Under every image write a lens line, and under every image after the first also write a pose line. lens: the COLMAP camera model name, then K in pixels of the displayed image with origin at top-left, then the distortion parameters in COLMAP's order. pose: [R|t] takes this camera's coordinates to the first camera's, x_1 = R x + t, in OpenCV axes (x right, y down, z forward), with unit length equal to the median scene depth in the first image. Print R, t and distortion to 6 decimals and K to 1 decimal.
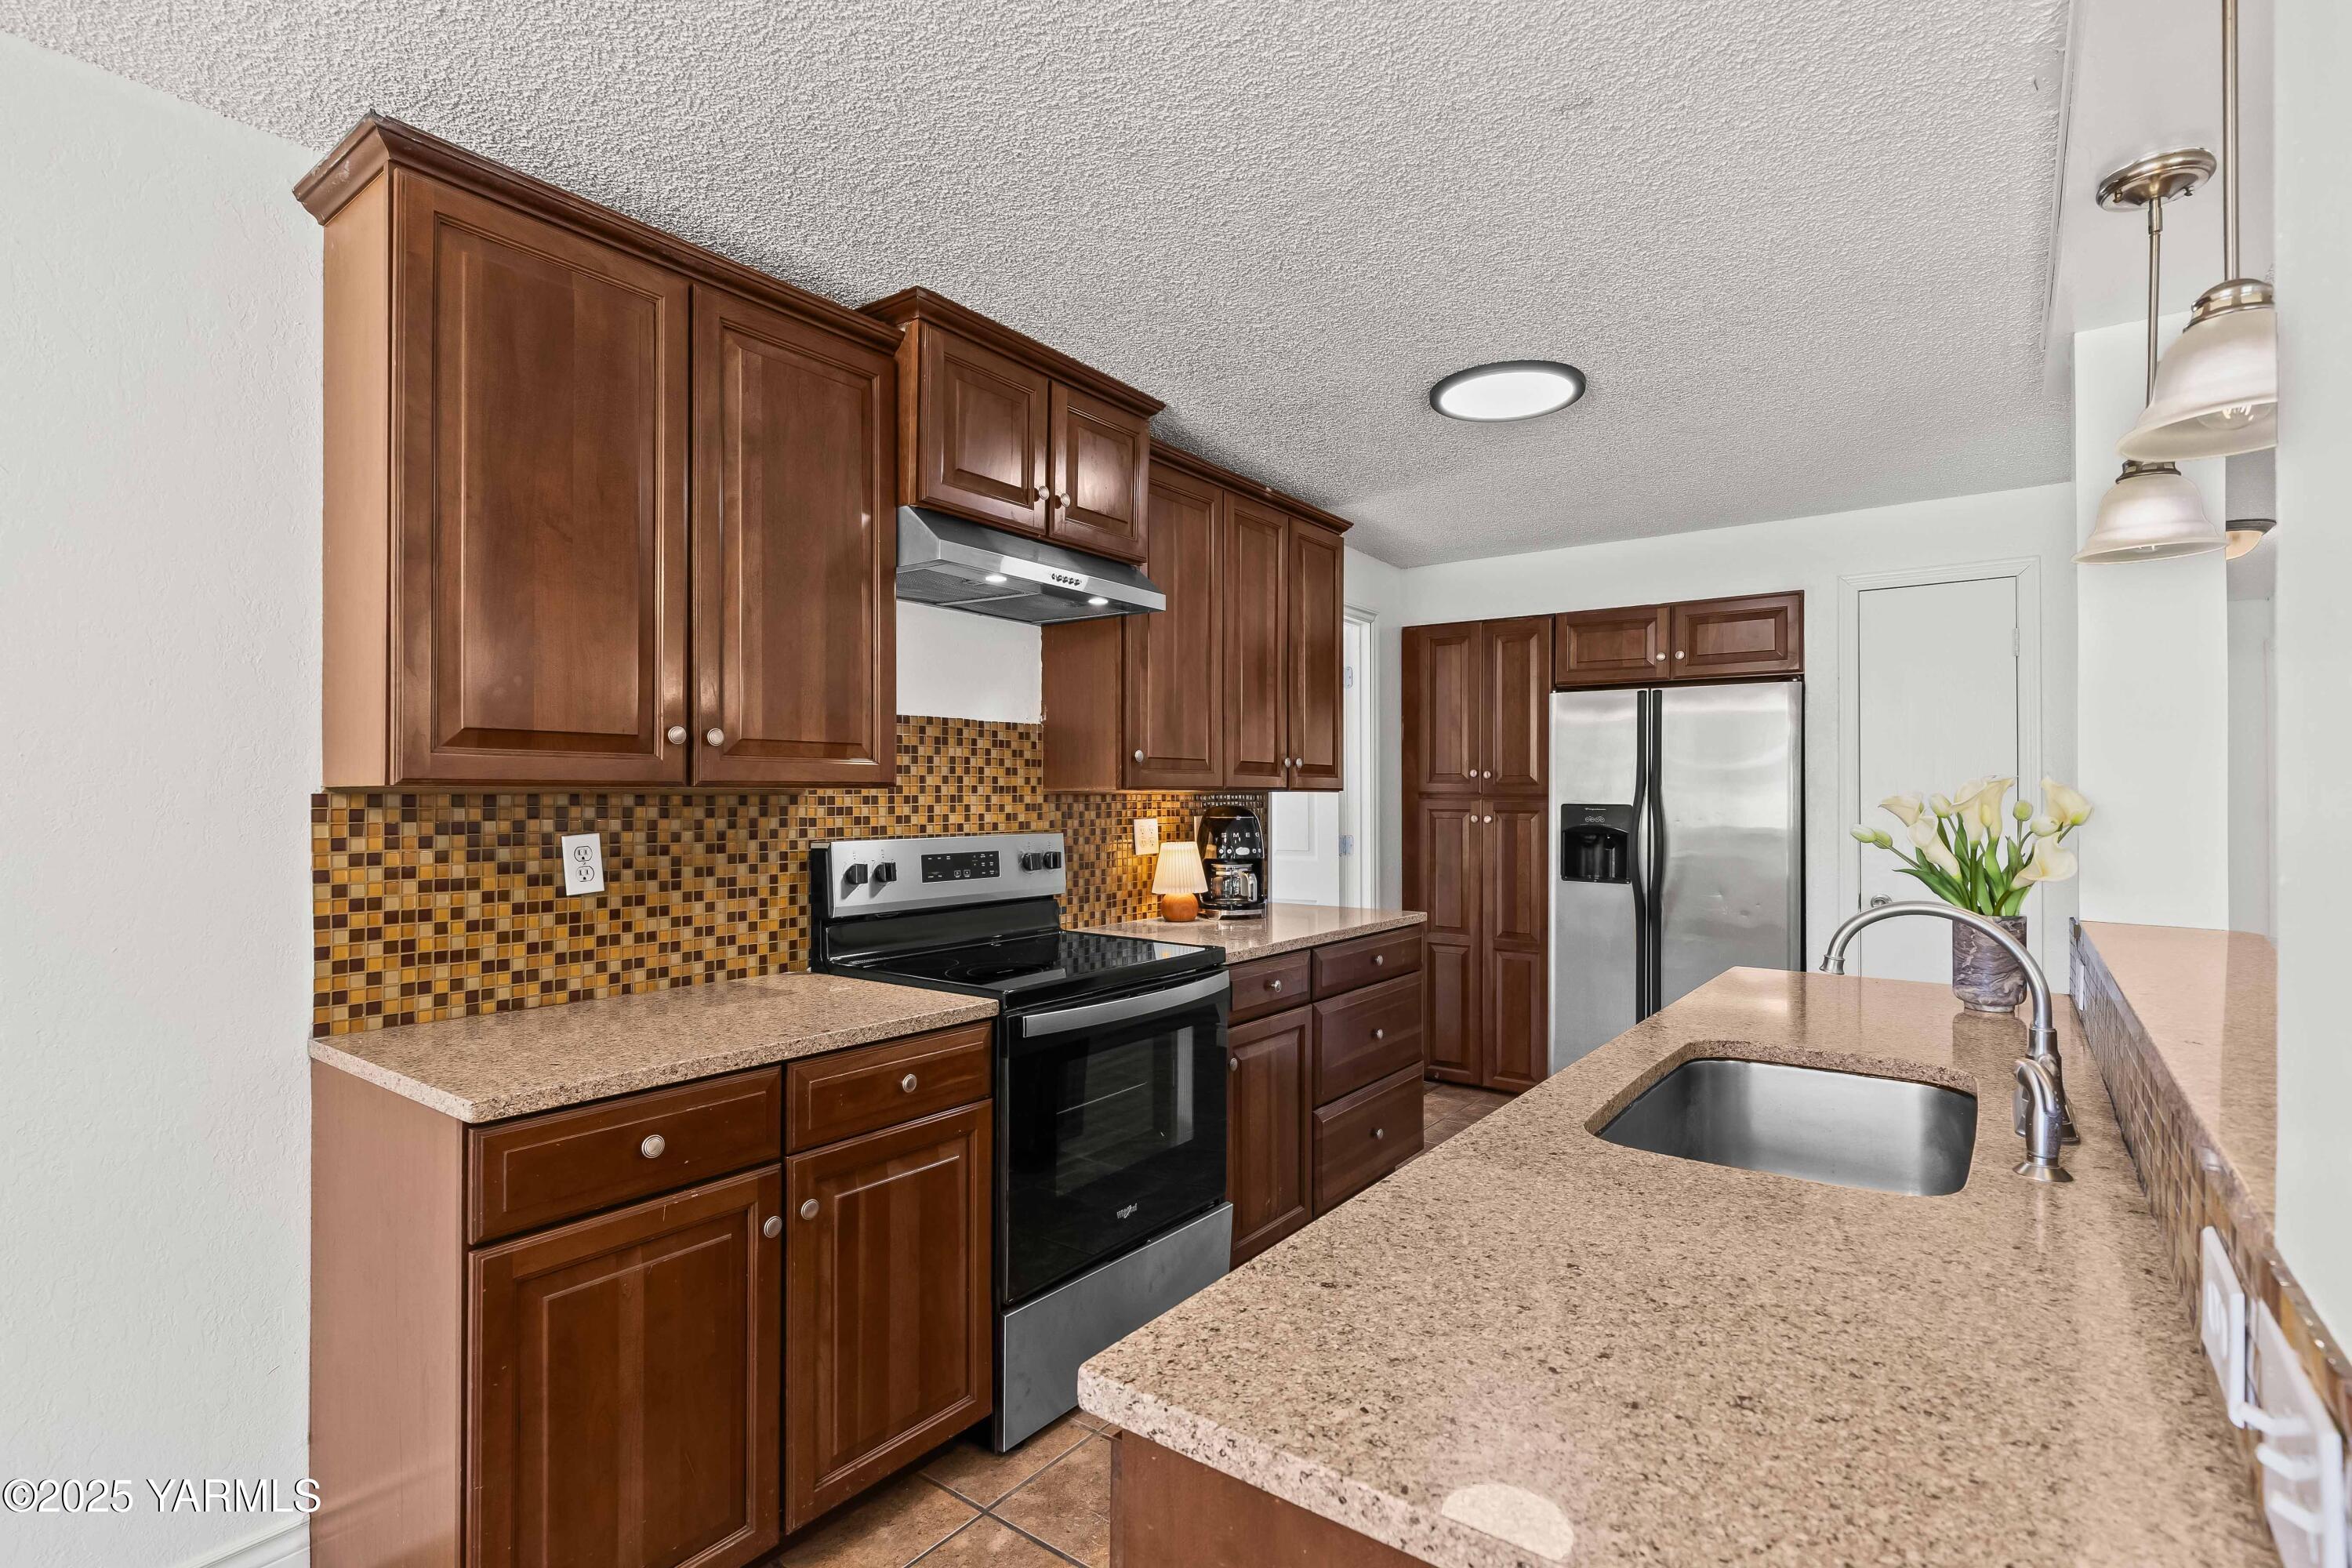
lens RADIAL K [[1103.1, 0, 1179.5], [0, 1103.1, 791.9], [0, 0, 1]] dist [-0.000533, -0.000815]
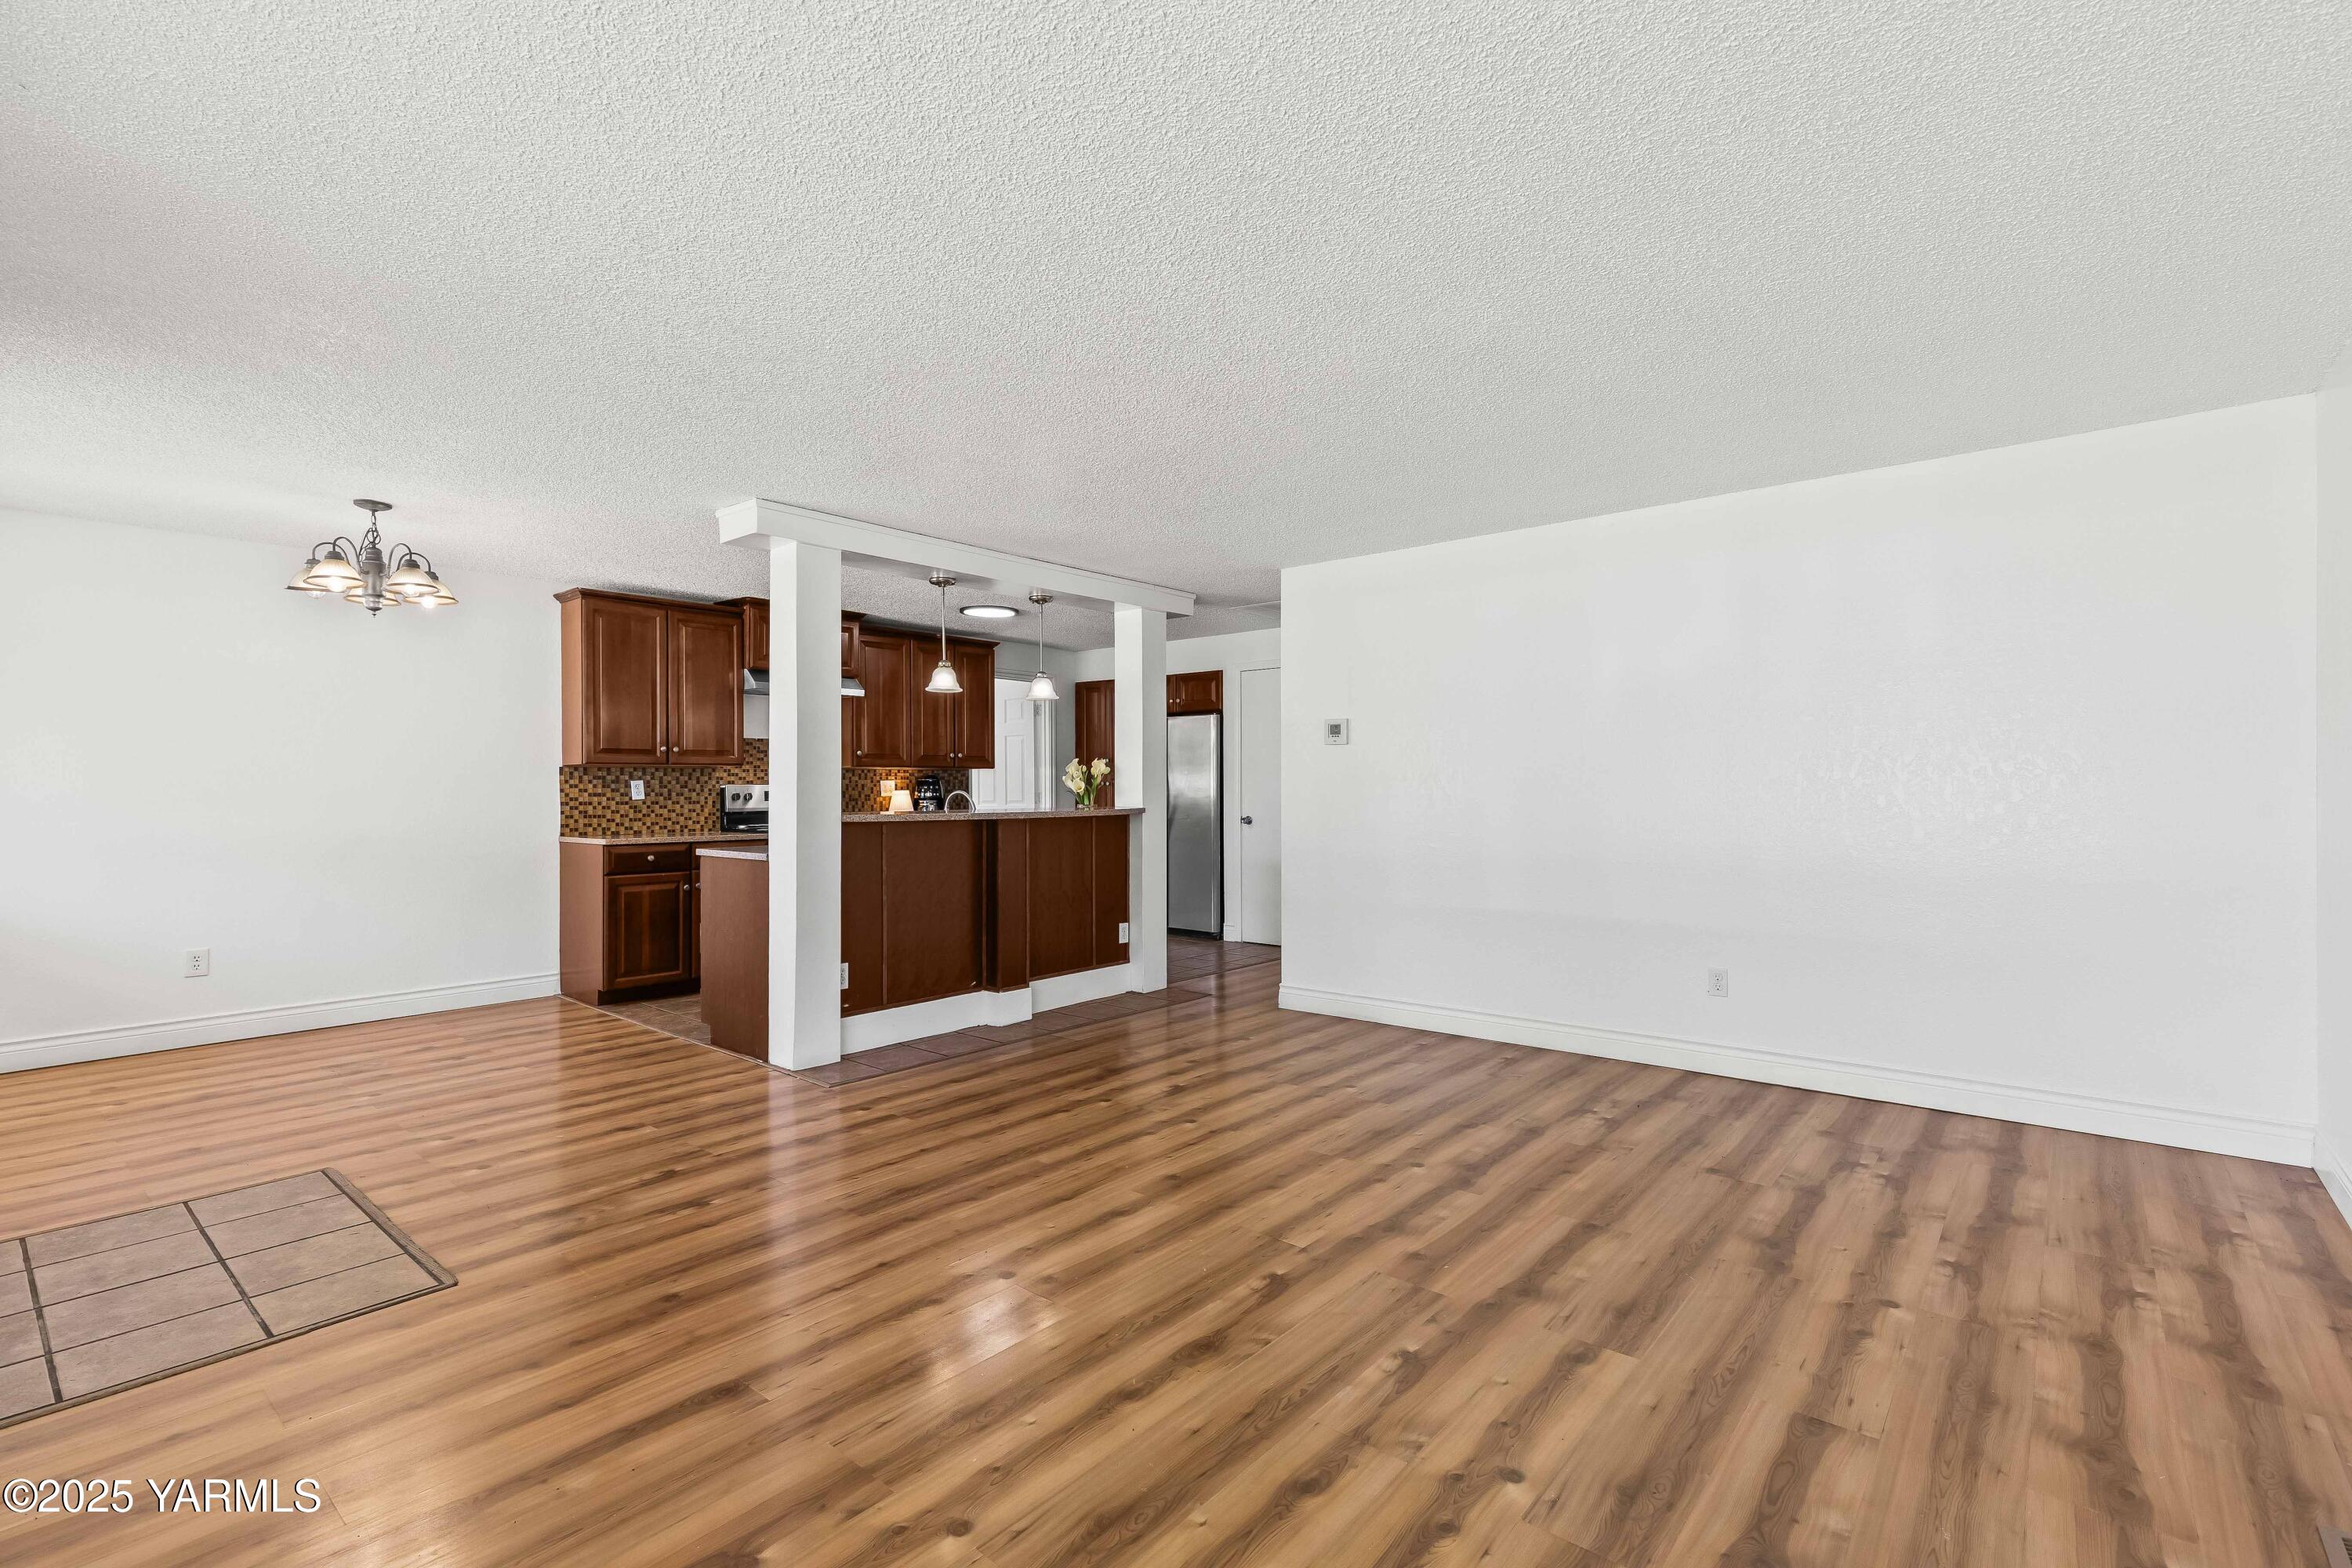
lens RADIAL K [[1061.0, 0, 1182.3], [0, 1061.0, 784.4], [0, 0, 1]] dist [0.005955, -0.000731]
pose [[0.998029, -0.005068, -0.062547, 1.096716], [0.005270, 0.999981, 0.003055, 0.045099], [0.062530, -0.003378, 0.998037, -1.762455]]
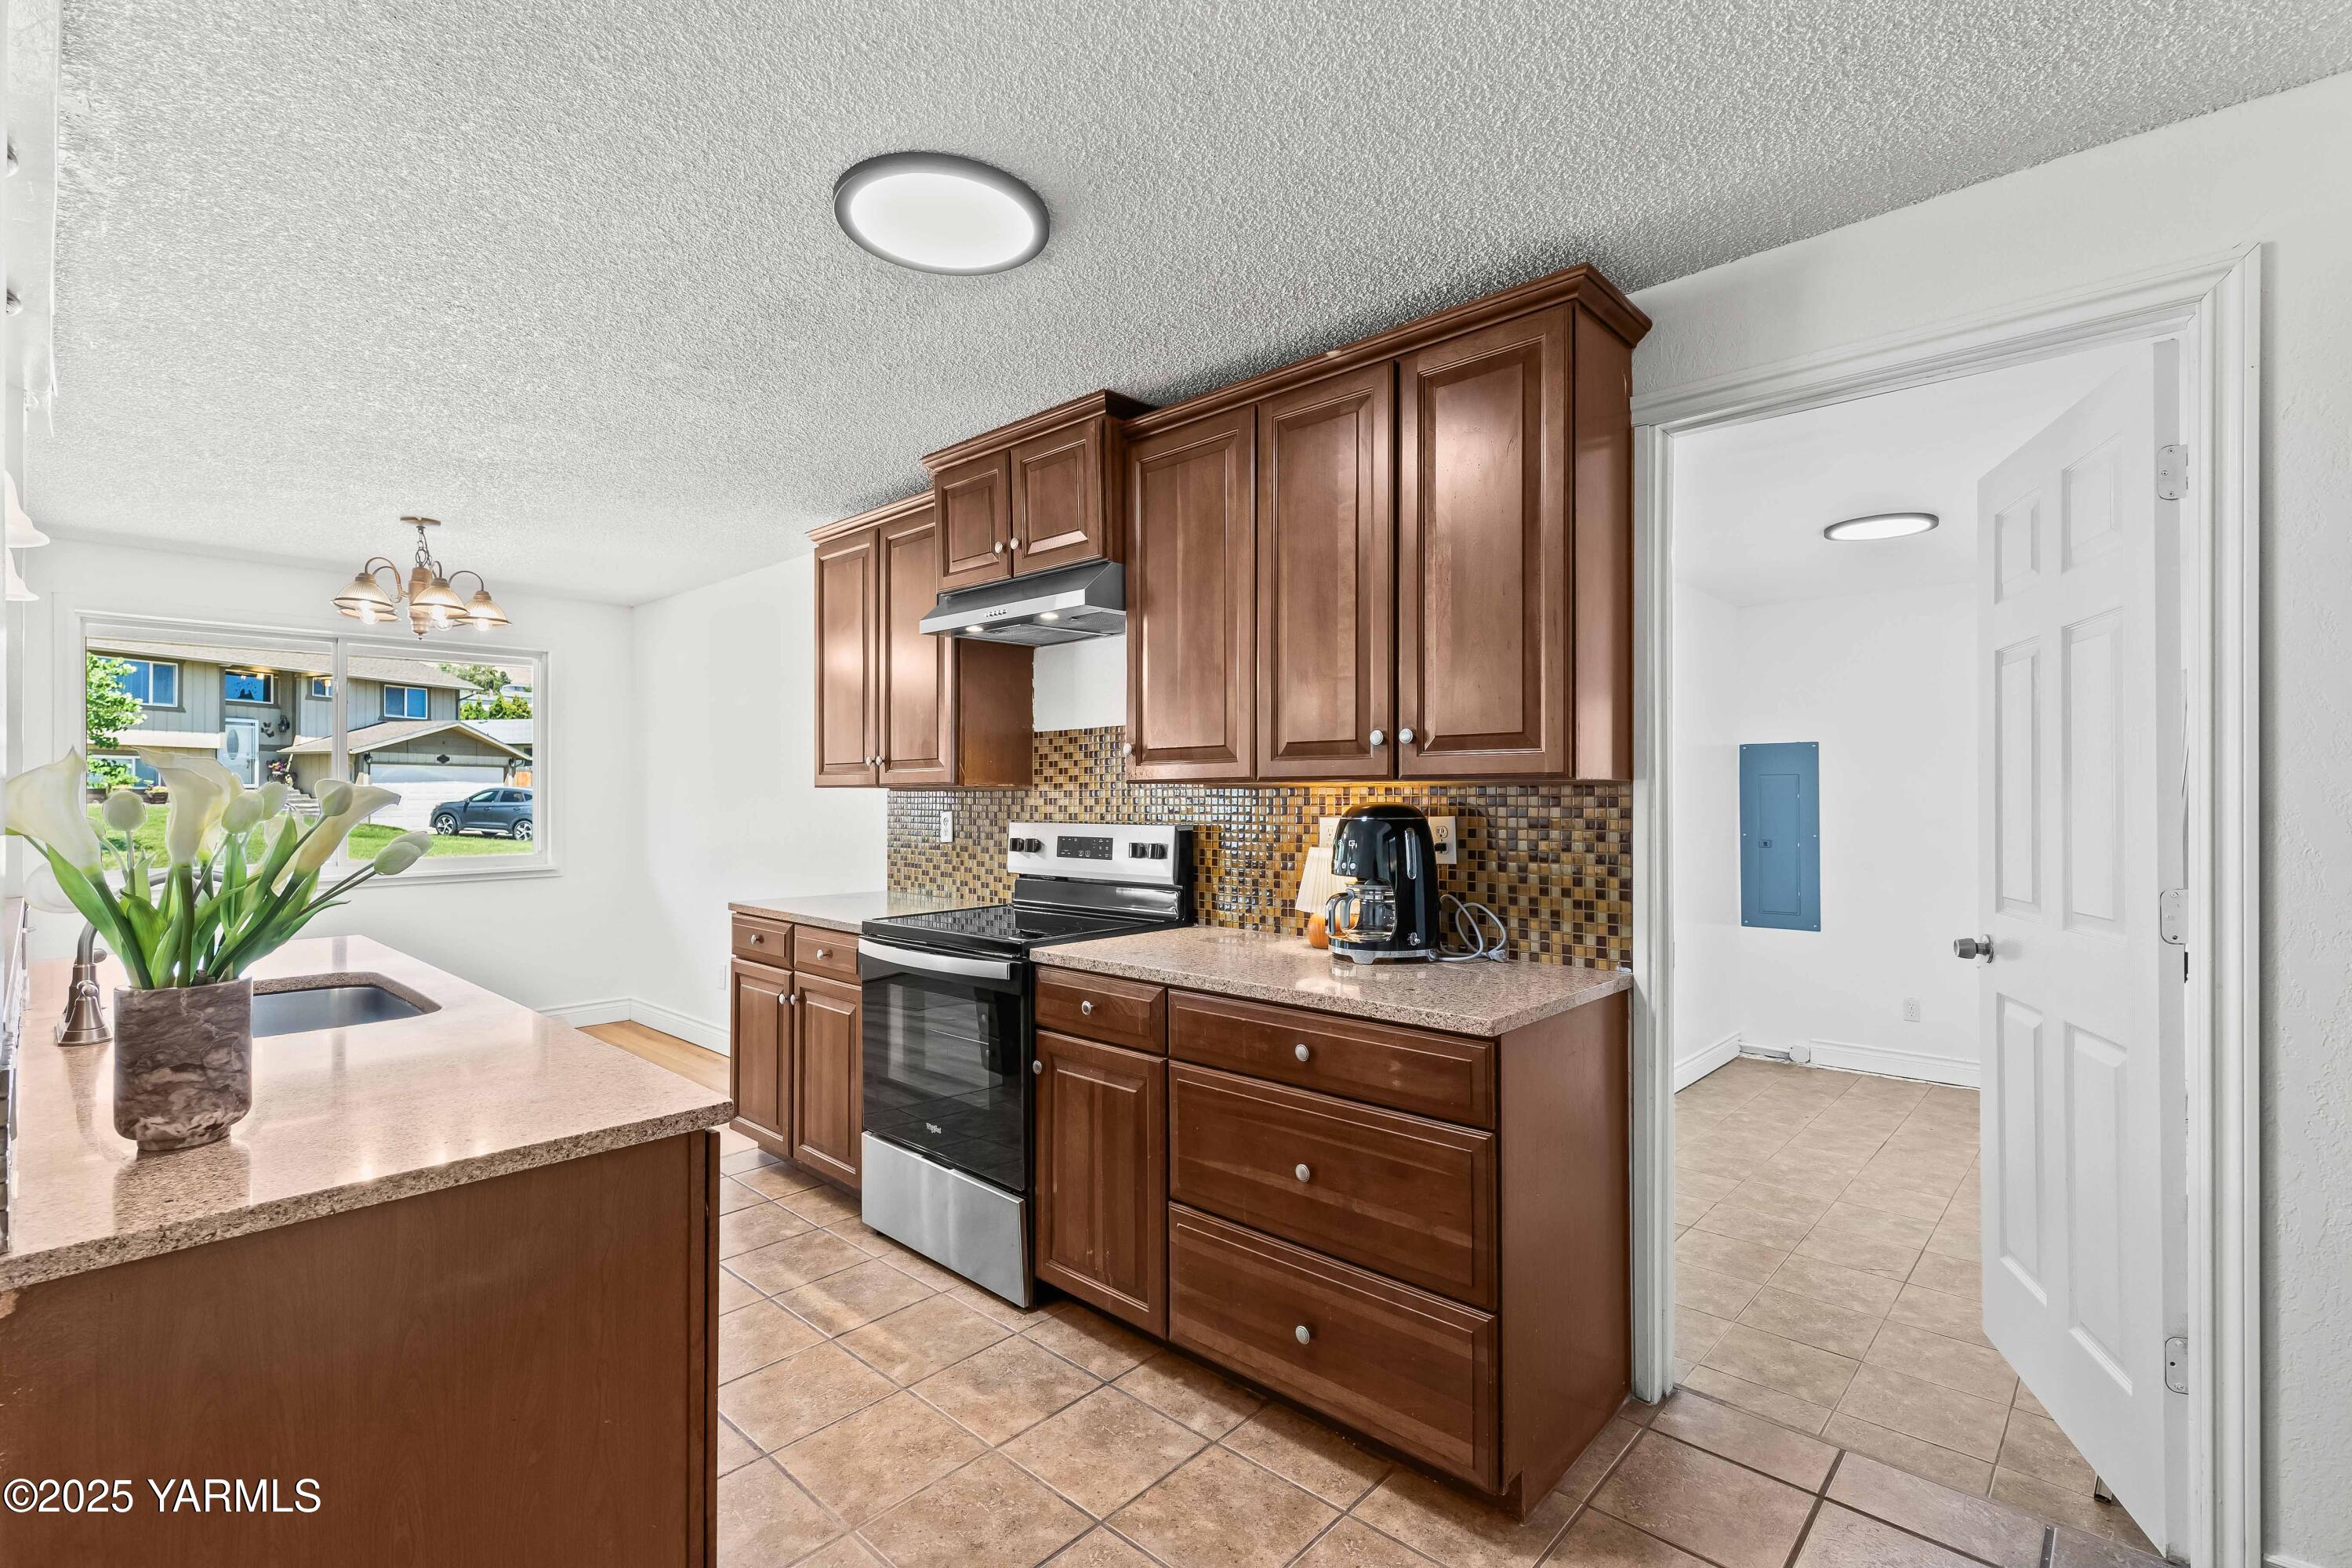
lens RADIAL K [[1061.0, 0, 1184.3], [0, 1061.0, 787.5], [0, 0, 1]] dist [0.005955, -0.000731]
pose [[-0.107028, -0.005008, -0.994243, 1.173350], [0.007418, 0.999955, -0.005835, 0.009629], [0.994228, -0.008000, -0.106986, 1.498722]]
